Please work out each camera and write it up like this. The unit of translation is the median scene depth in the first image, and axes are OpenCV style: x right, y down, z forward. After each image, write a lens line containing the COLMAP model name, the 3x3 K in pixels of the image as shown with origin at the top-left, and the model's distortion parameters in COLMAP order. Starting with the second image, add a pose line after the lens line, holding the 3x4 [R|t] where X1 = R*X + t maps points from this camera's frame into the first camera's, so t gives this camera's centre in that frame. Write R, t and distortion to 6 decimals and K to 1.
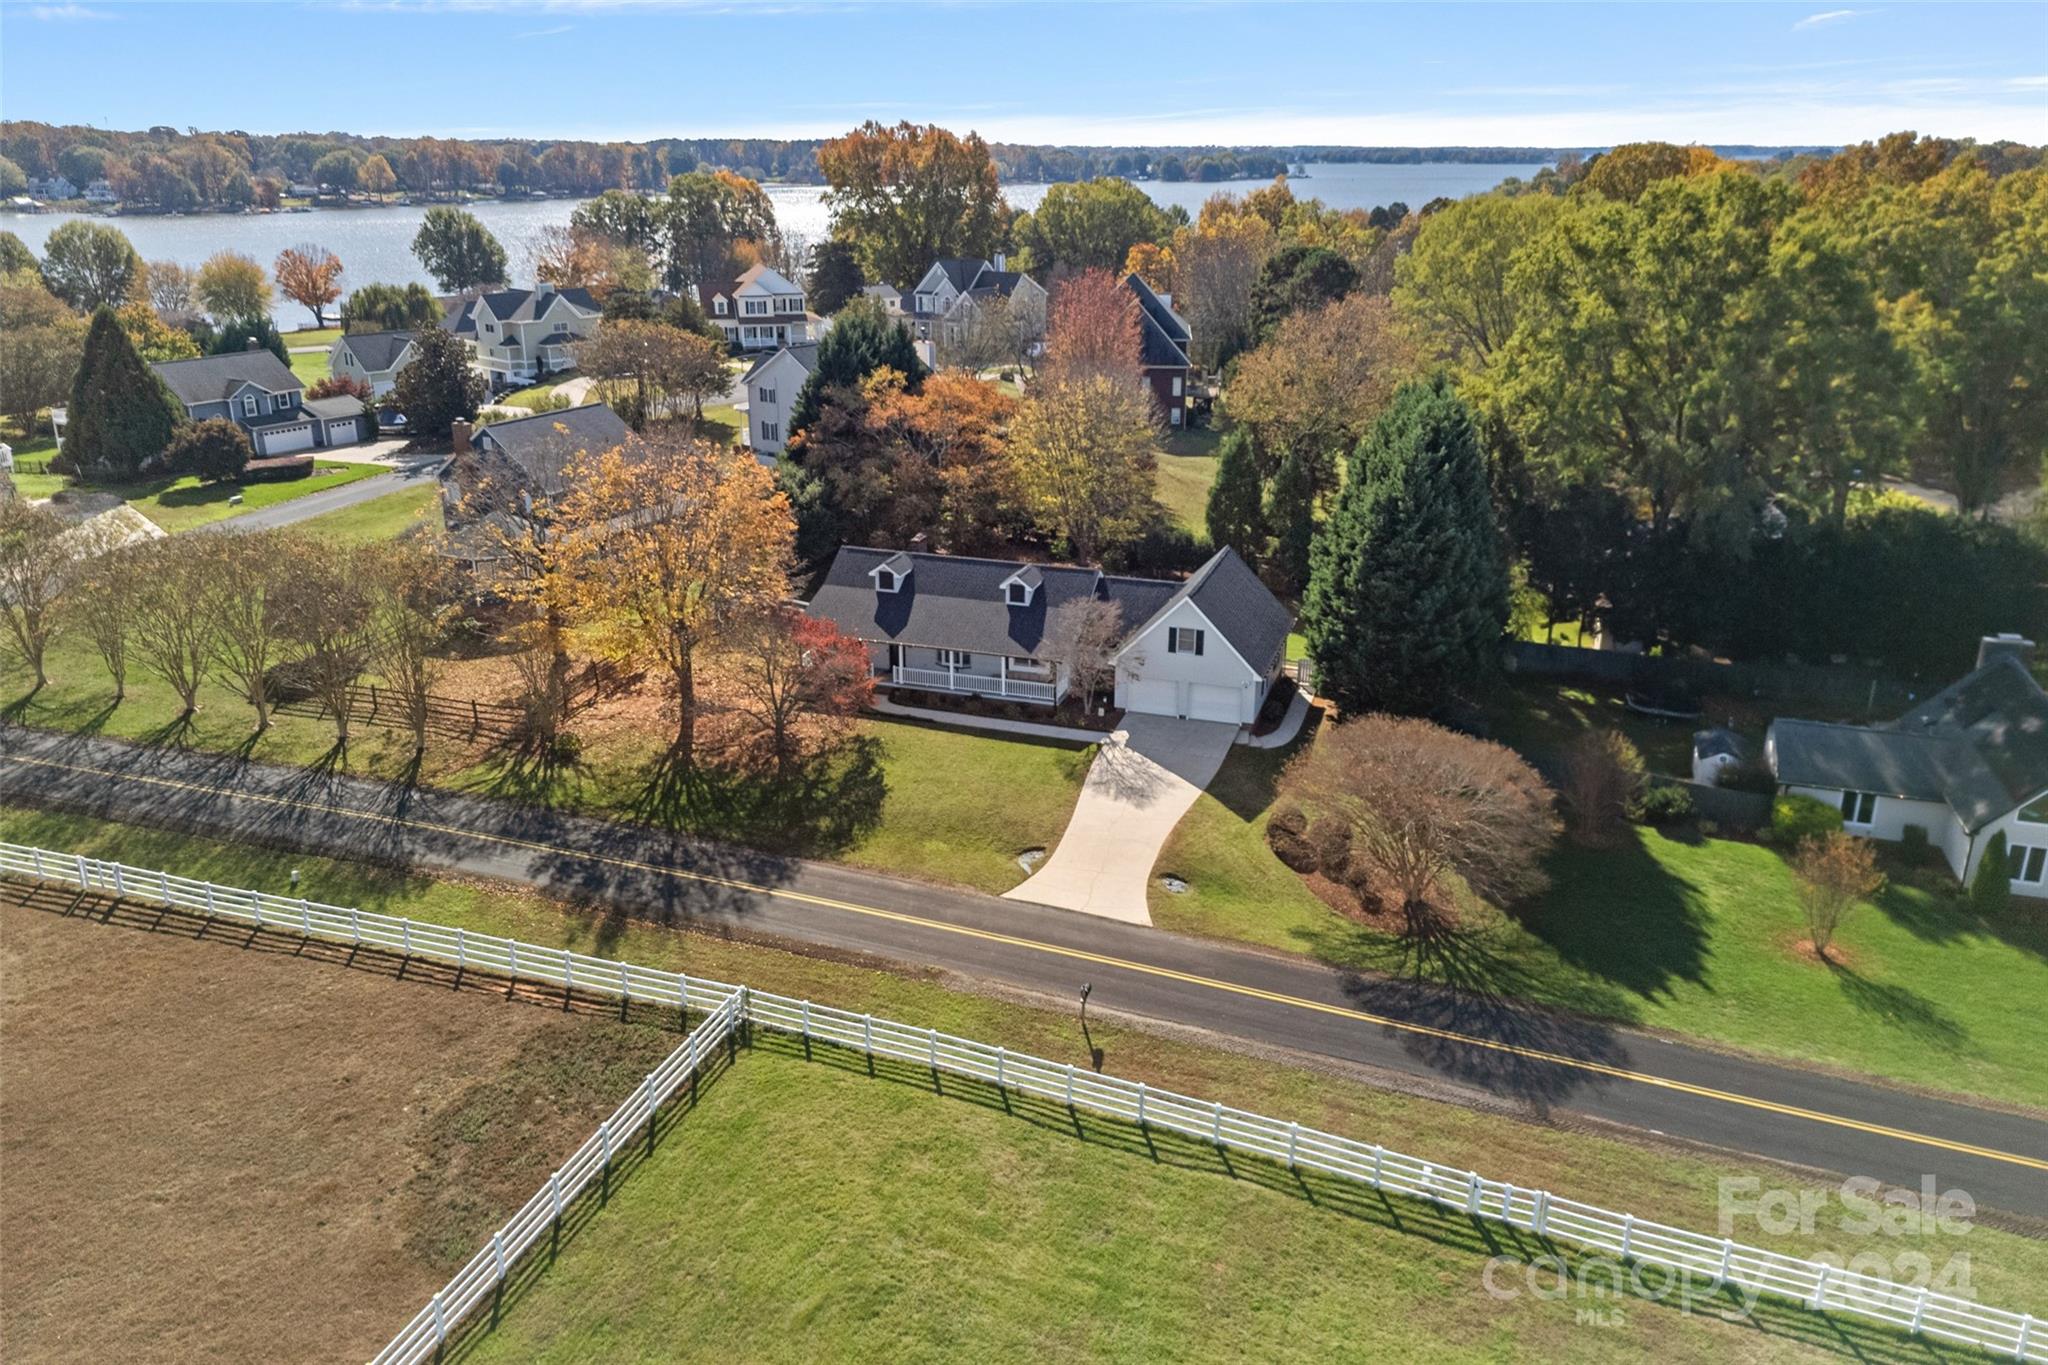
lens RADIAL K [[1504.9, 0, 1038.2], [0, 1504.9, 683.1], [0, 0, 1]] dist [0.027741, -0.029600]
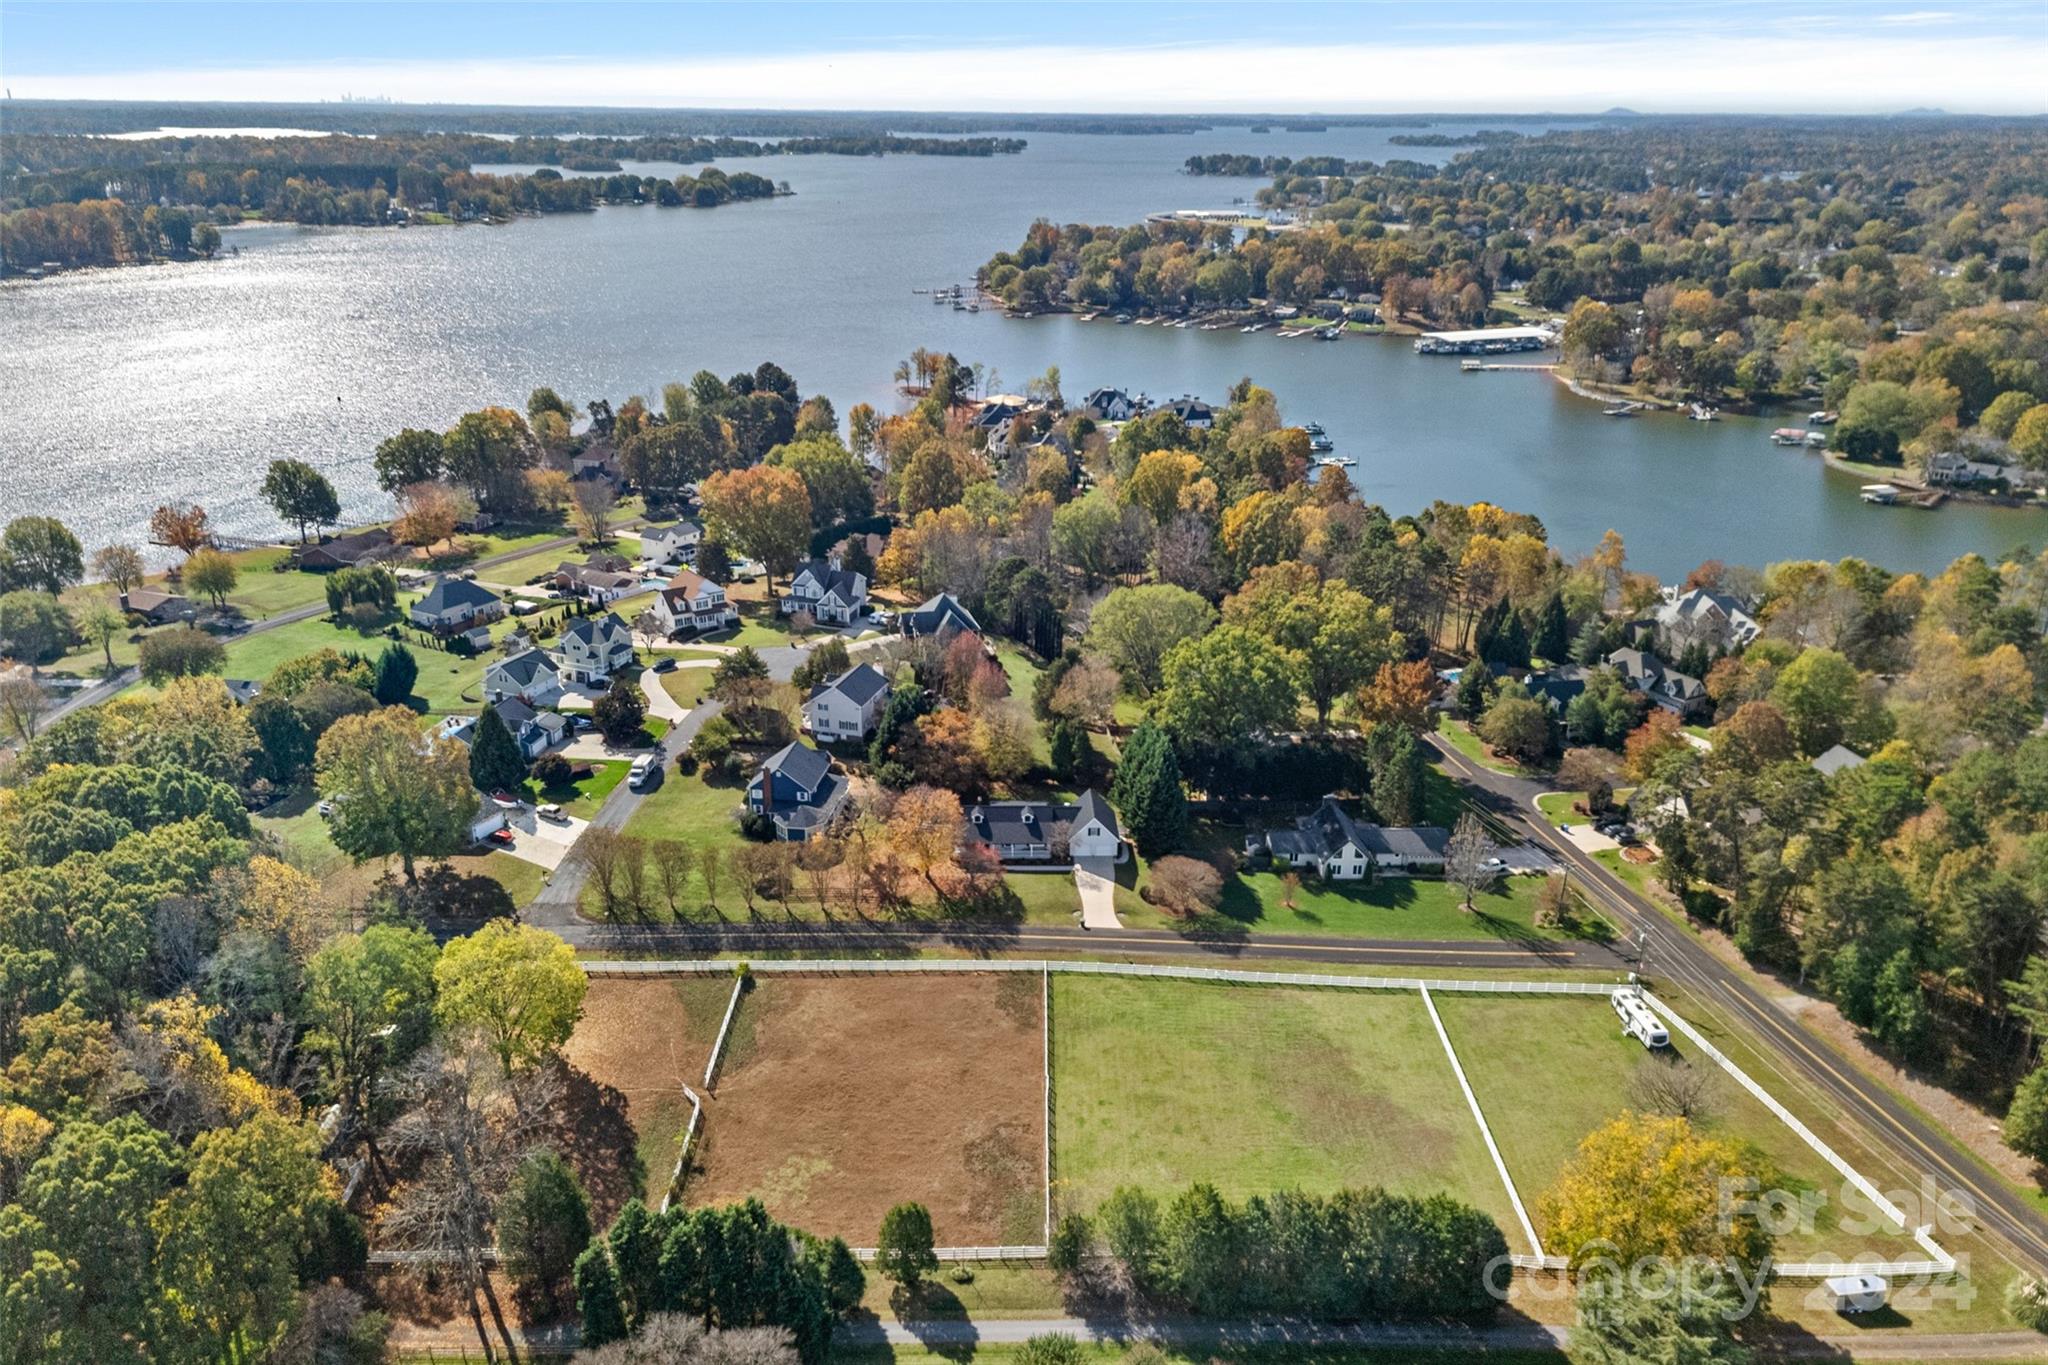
lens RADIAL K [[1504.9, 0, 1028.6], [0, 1504.9, 681.1], [0, 0, 1]] dist [0.027741, -0.029600]
pose [[0.944036, -0.116523, 0.308573, -1.018536], [0.110117, 0.993186, 0.038158, -0.505941], [-0.310917, -0.002043, 0.950435, -2.025668]]
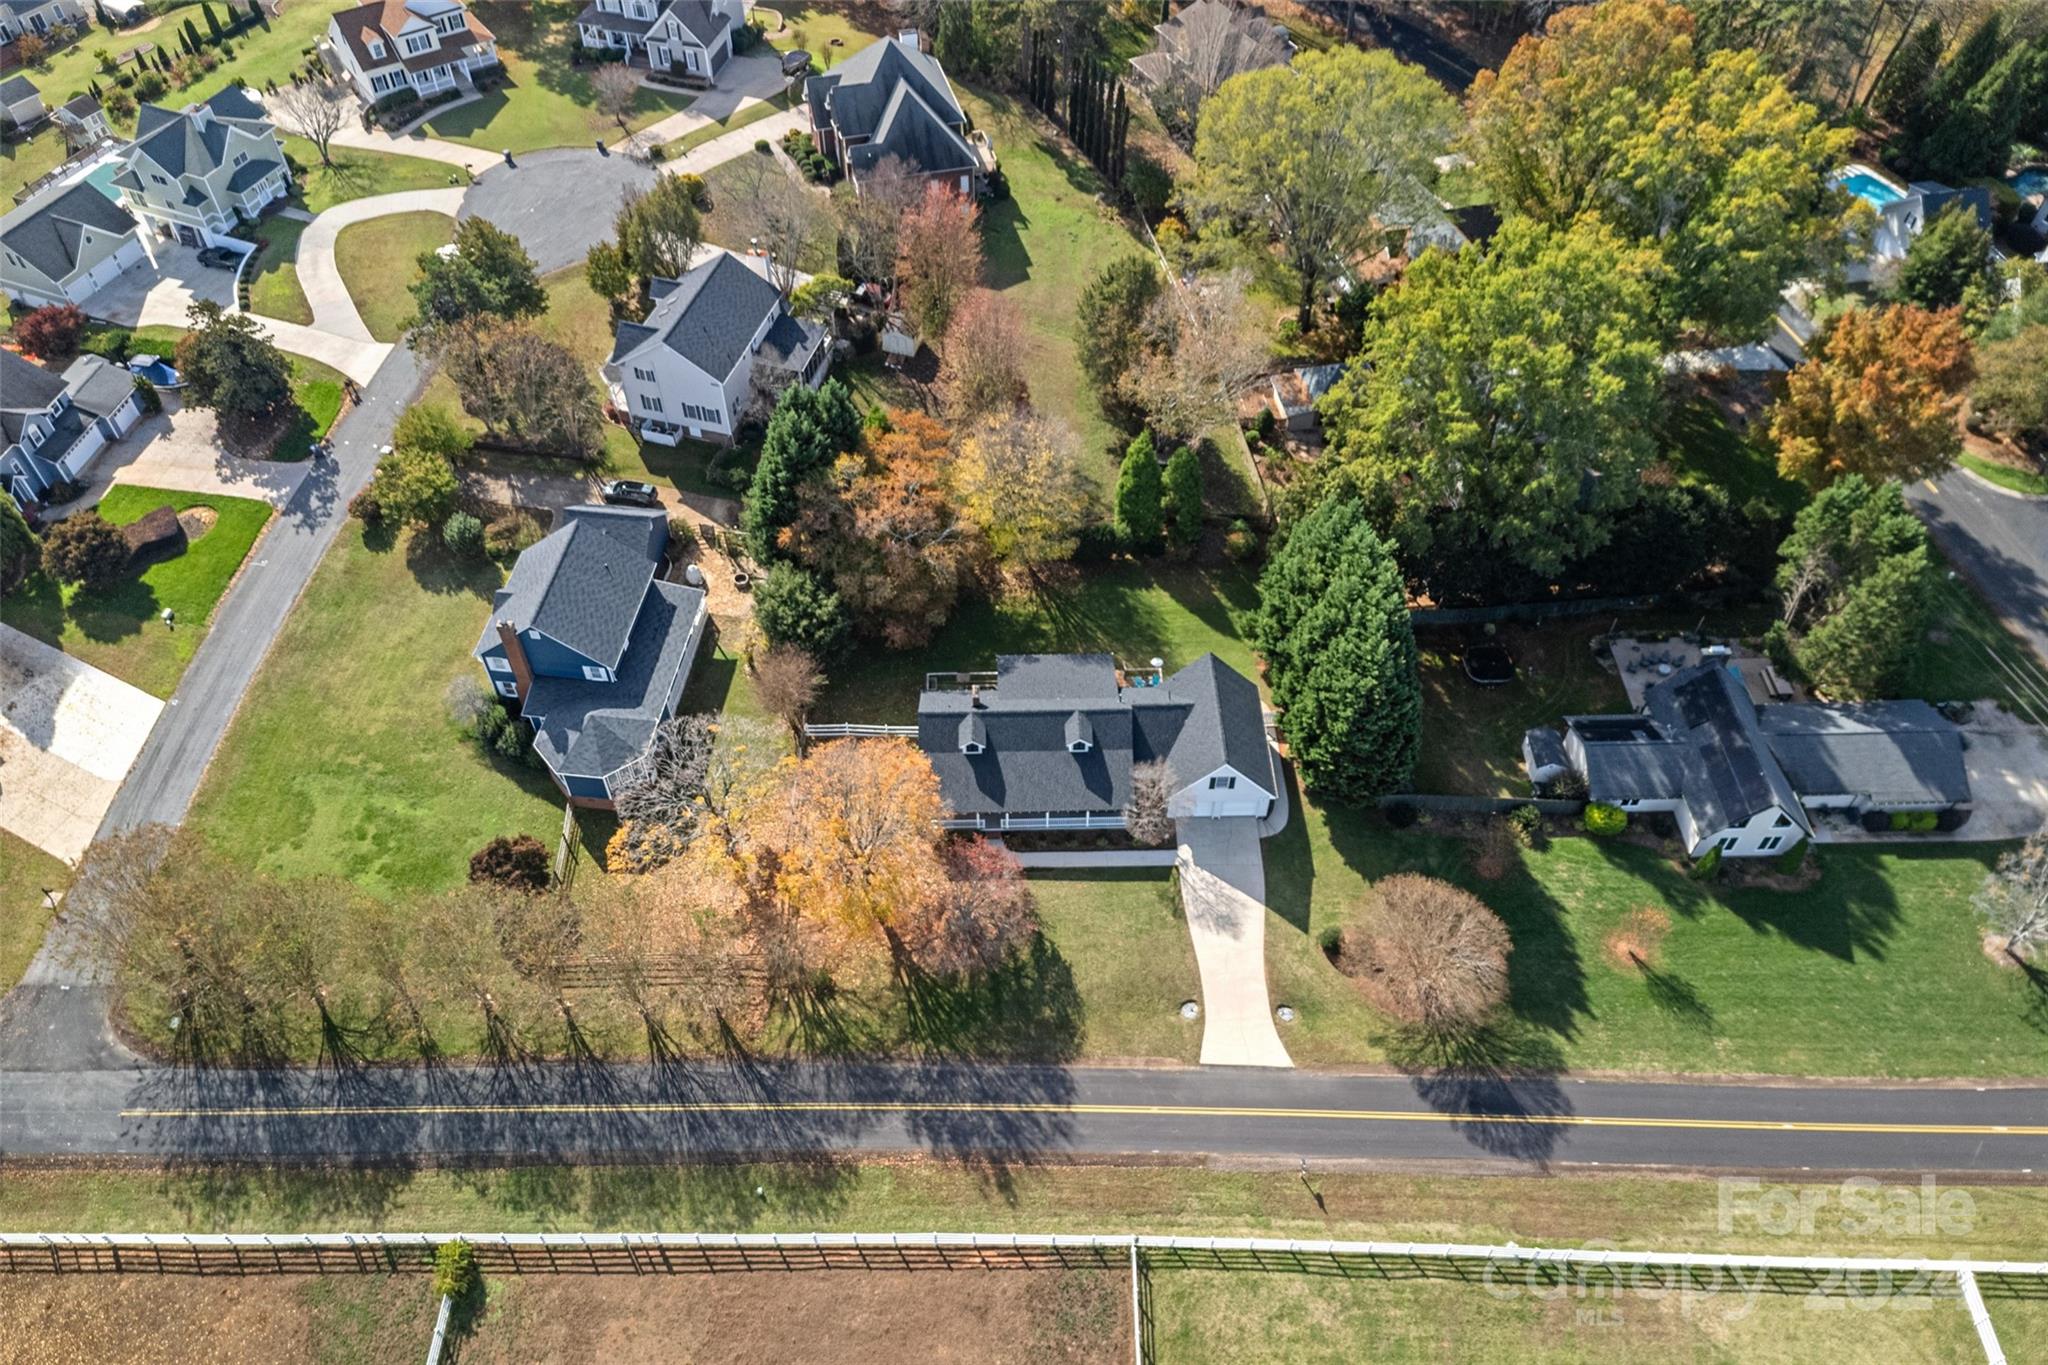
lens RADIAL K [[1533.2, 0, 1023.4], [0, 1533.2, 742.7], [0, 0, 1]] dist [0.034432, -0.025654]
pose [[0.942436, -0.261151, 0.208841, -0.405024], [0.116301, 0.841550, 0.527511, -0.923617], [-0.313510, -0.472857, 0.823479, -0.120357]]
